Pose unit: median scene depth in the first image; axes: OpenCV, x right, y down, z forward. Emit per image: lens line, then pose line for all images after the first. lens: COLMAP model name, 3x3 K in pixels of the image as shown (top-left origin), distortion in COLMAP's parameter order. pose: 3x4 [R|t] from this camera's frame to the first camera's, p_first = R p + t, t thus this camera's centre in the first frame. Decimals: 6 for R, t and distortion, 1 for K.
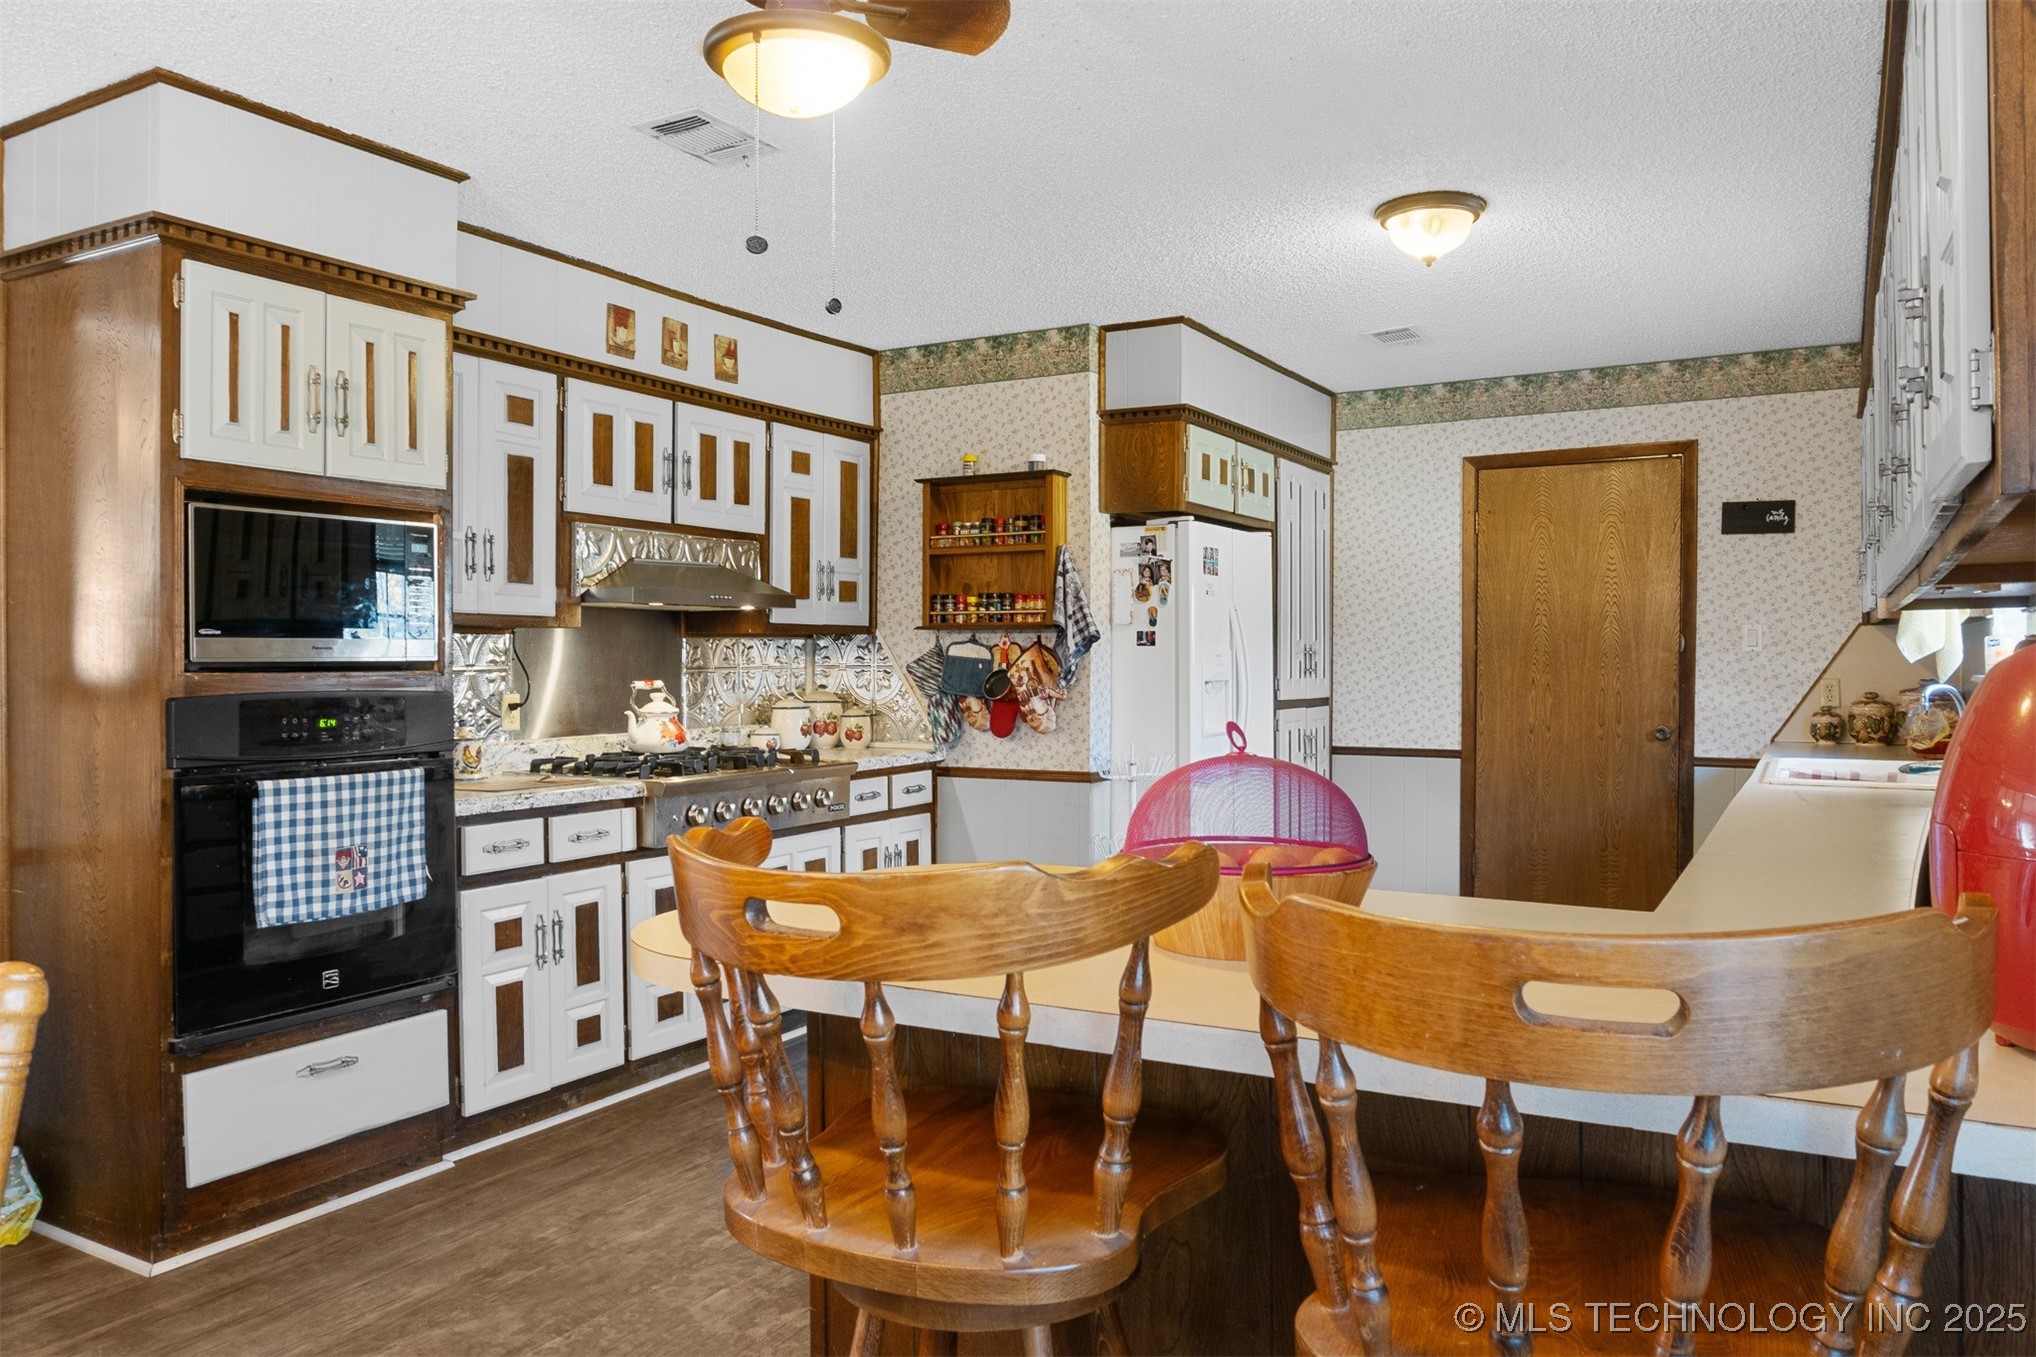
lens RADIAL K [[1433.2, 0, 1014.8], [0, 1433.2, 706.9], [0, 0, 1]] dist [-0.036253, 0.005801]
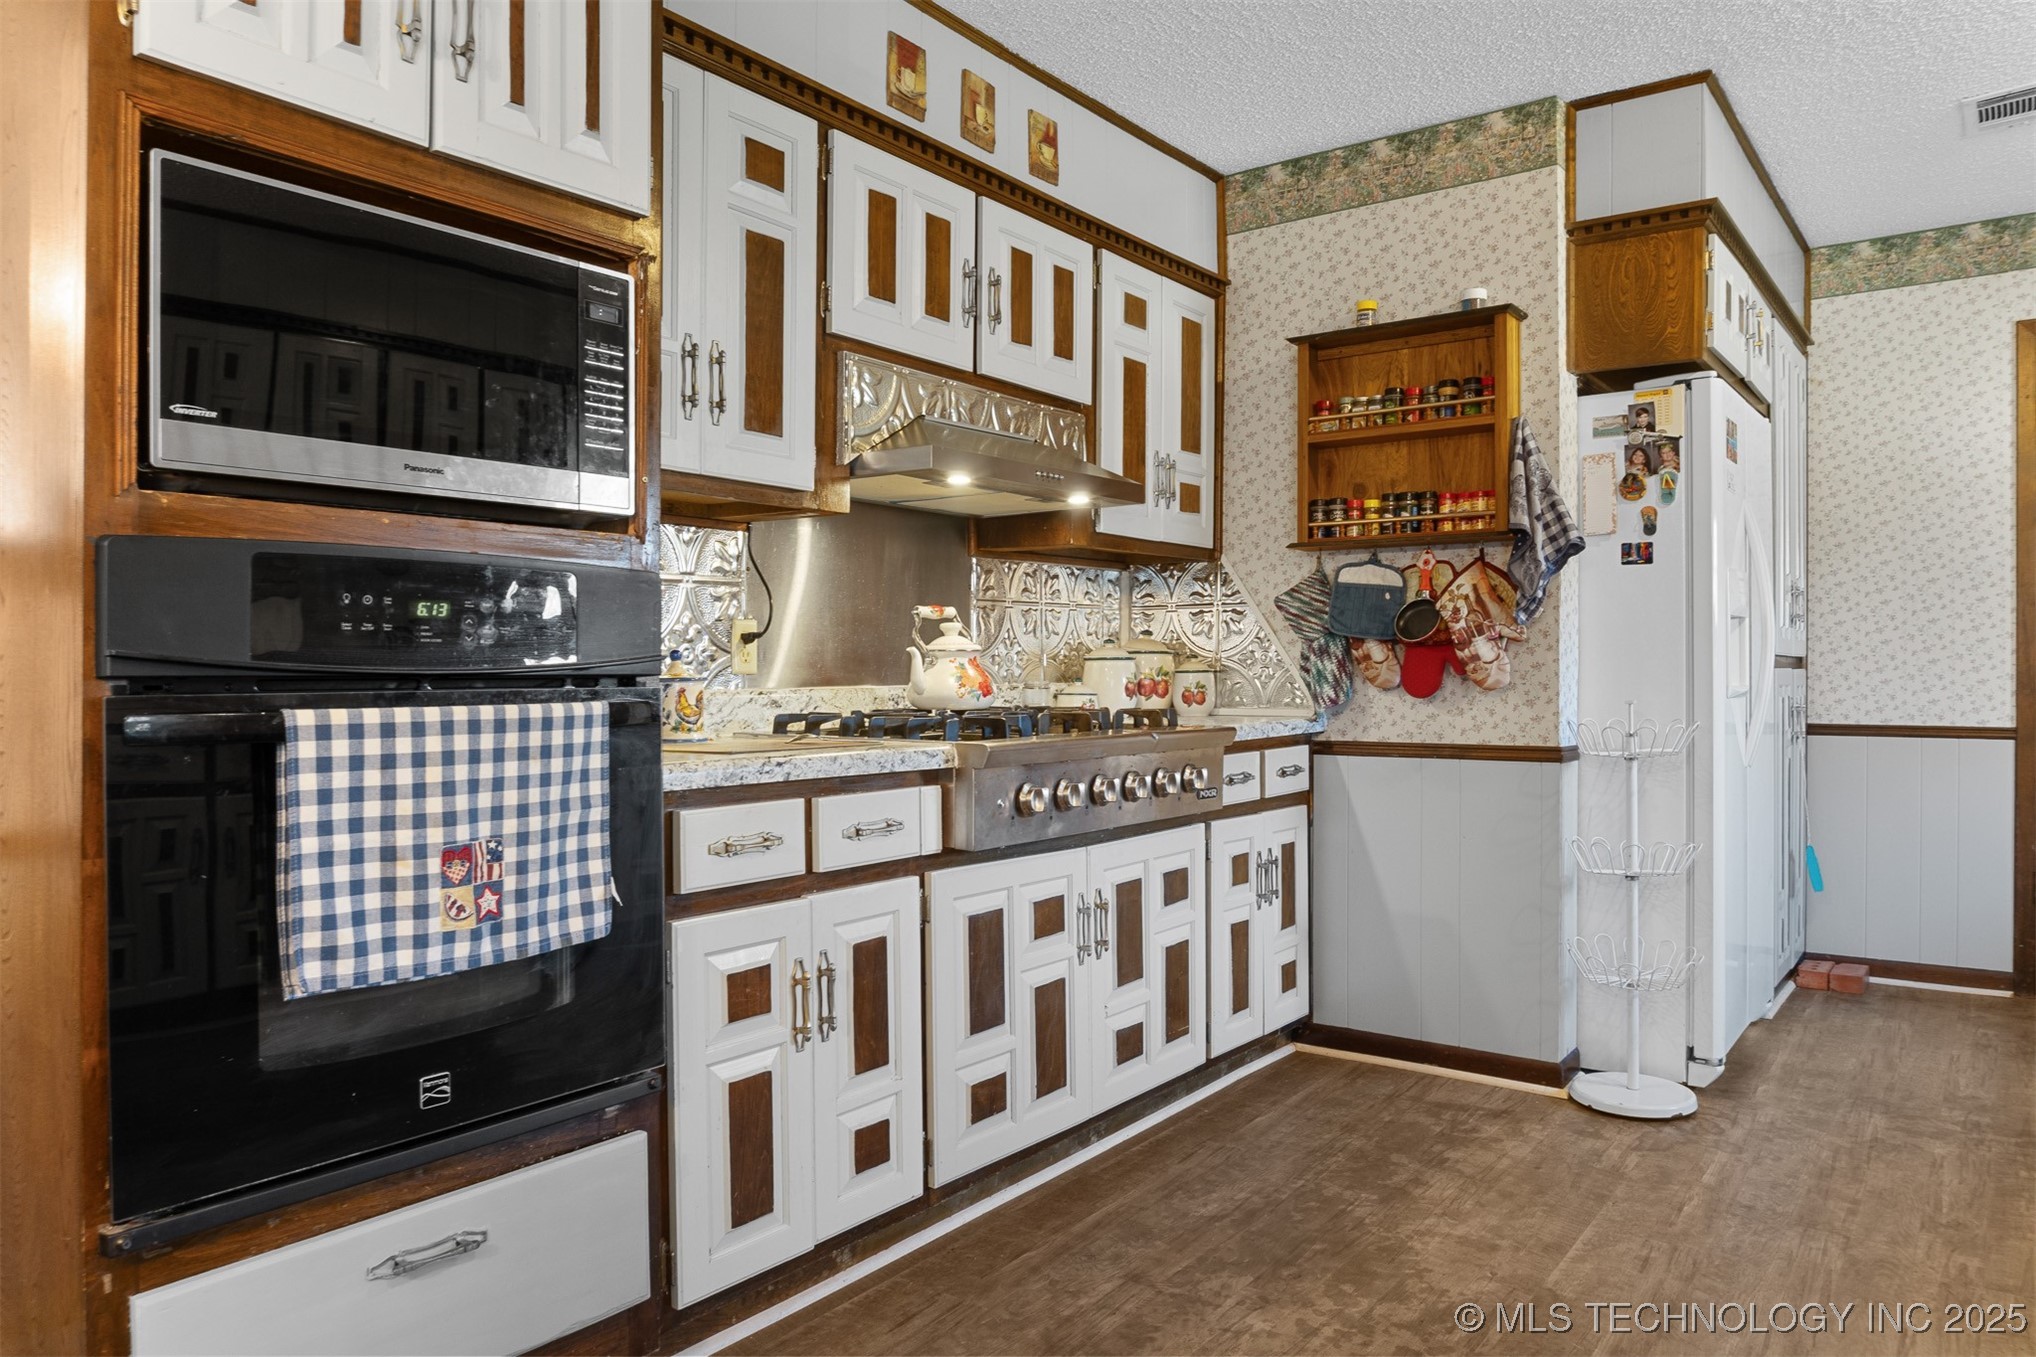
lens RADIAL K [[1433.2, 0, 1014.8], [0, 1433.2, 706.9], [0, 0, 1]] dist [-0.036253, 0.005801]
pose [[0.990540, 0.003198, -0.137184, -0.130315], [-0.003311, 0.999994, -0.000594, 0.032089], [0.137181, 0.001042, 0.990545, 0.337463]]
